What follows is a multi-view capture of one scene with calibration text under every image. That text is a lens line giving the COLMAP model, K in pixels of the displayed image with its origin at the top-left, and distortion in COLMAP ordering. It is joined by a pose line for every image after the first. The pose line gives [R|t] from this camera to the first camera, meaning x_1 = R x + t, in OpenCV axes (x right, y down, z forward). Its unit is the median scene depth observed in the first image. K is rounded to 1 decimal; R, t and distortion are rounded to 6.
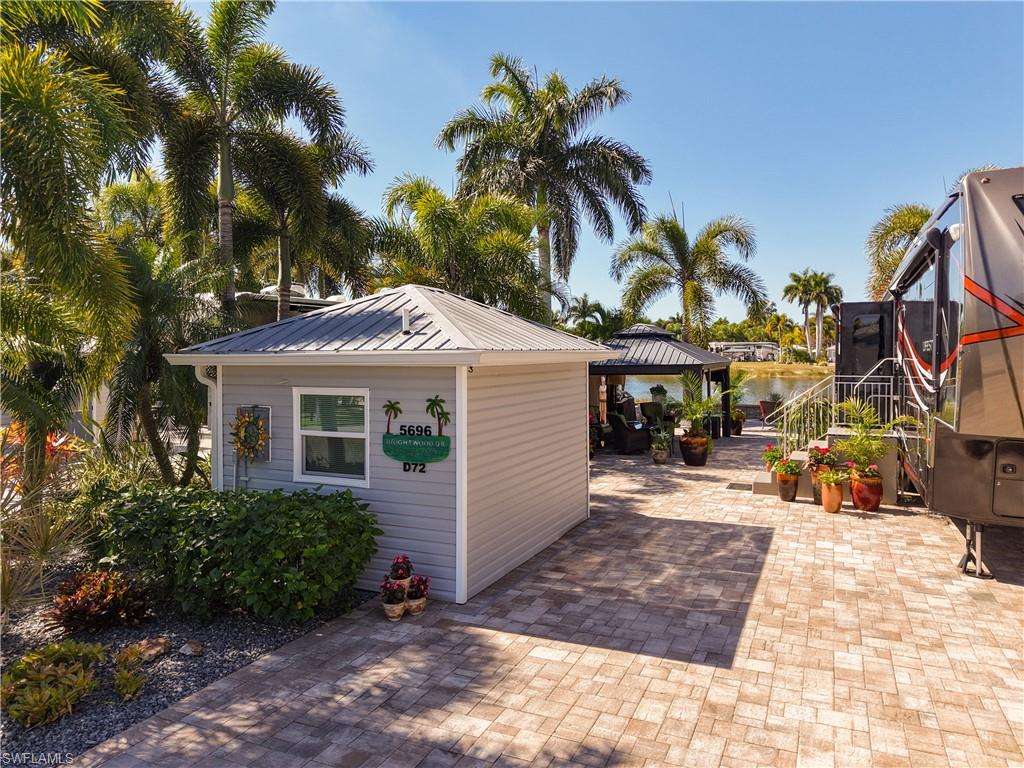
lens RADIAL K [[707.1, 0, 513.1], [0, 707.1, 358.0], [0, 0, 1]] dist [0.043704, -0.037448]
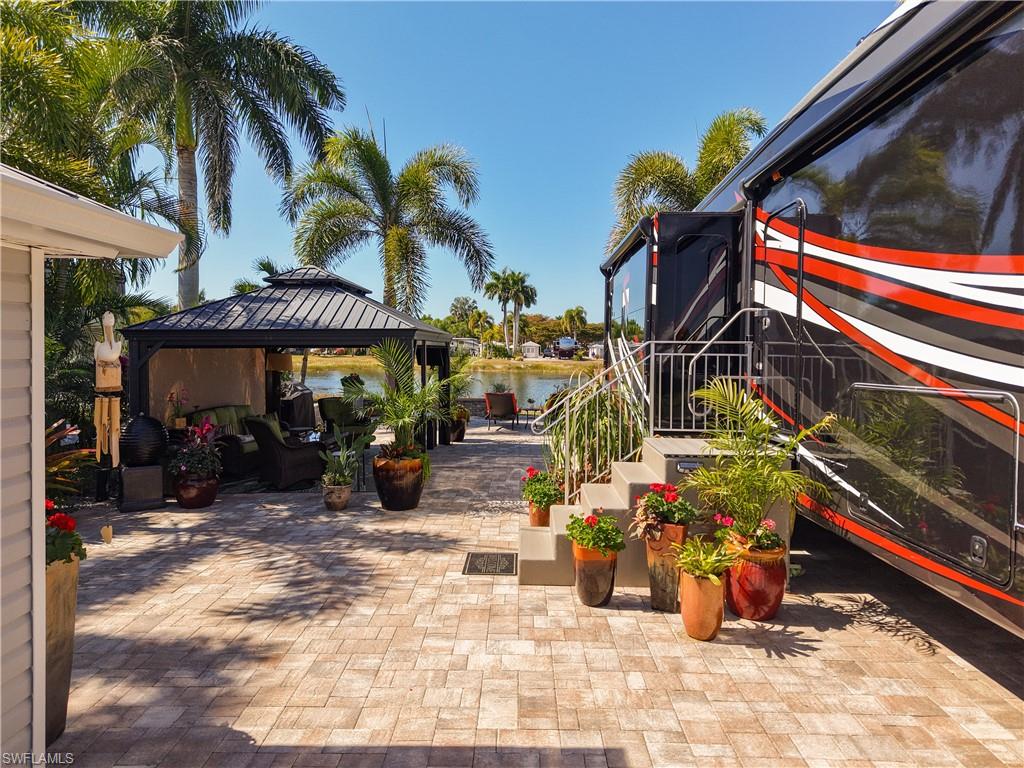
lens RADIAL K [[694.0, 0, 506.3], [0, 694.0, 382.5], [0, 0, 1]] dist [0.046700, -0.040522]
pose [[0.920224, -0.005958, 0.391348, 0.158885], [-0.009660, 0.999234, 0.037927, 0.041165], [-0.391274, -0.038682, 0.919461, 0.623695]]
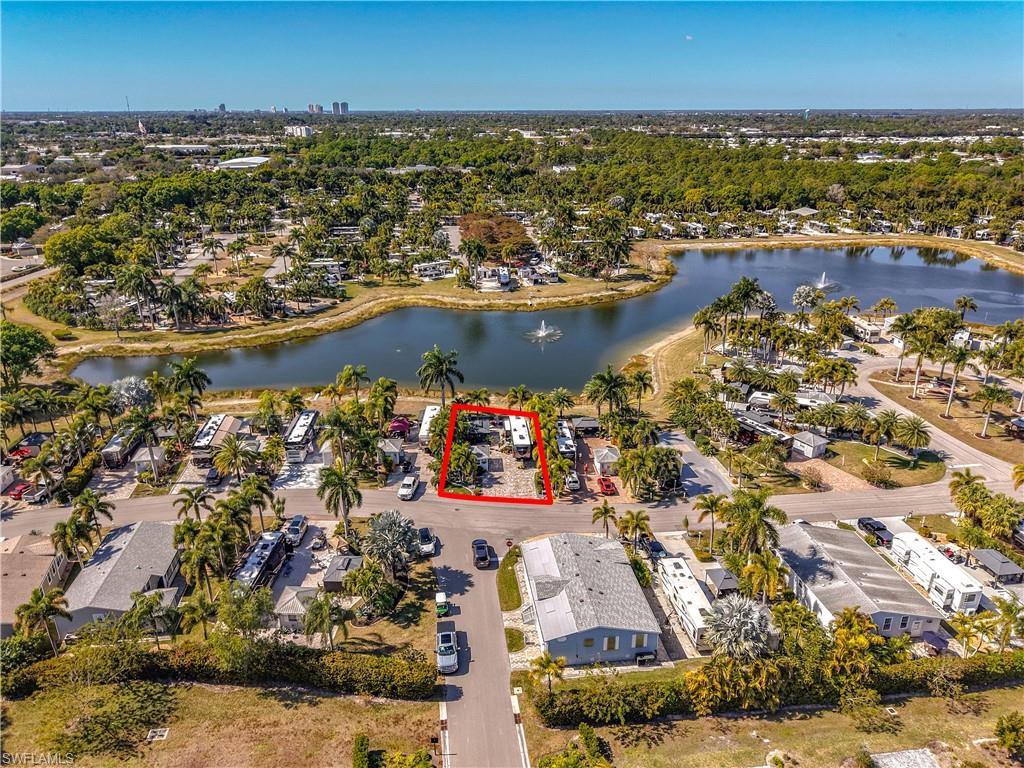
lens RADIAL K [[694.0, 0, 506.3], [0, 694.0, 382.5], [0, 0, 1]] dist [0.046700, -0.040522]
pose [[0.884566, -0.164463, 0.436457, -3.857586], [0.006249, 0.939865, 0.341488, -4.274079], [-0.466373, -0.299341, 0.832401, -7.242232]]
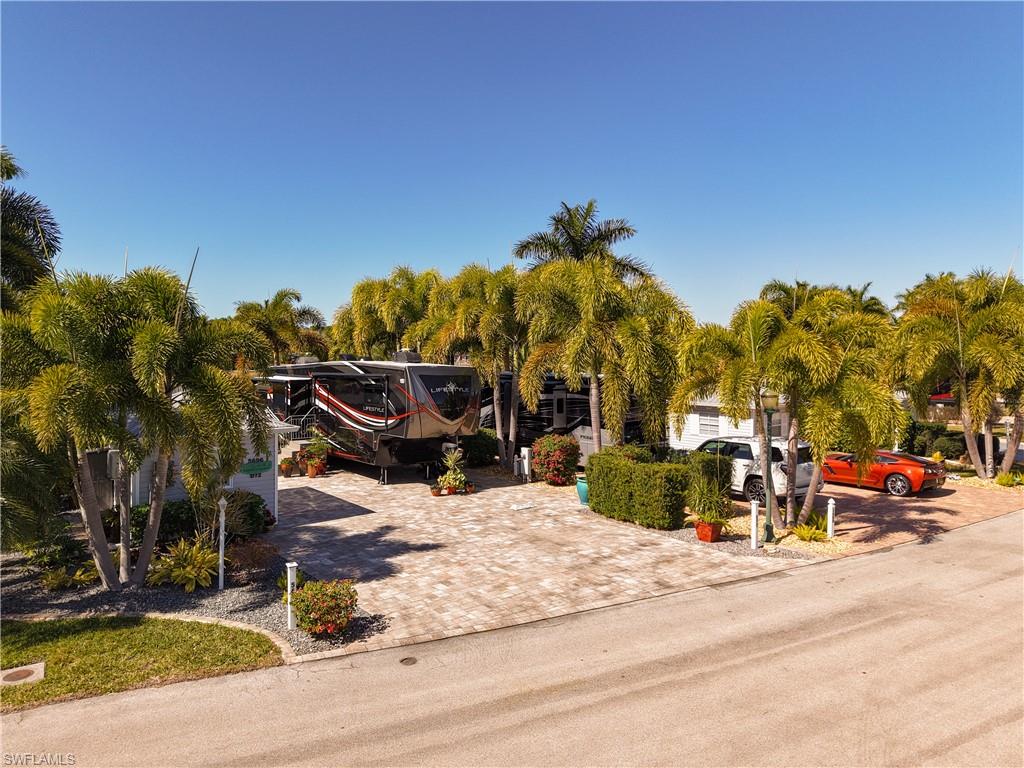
lens RADIAL K [[697.5, 0, 514.6], [0, 697.5, 358.2], [0, 0, 1]] dist [0.046173, -0.054290]
pose [[0.451342, -0.000661, 0.892351, -1.217567], [0.001711, 0.999999, -0.000124, -0.159927], [-0.892349, 0.001582, 0.451342, -0.576127]]
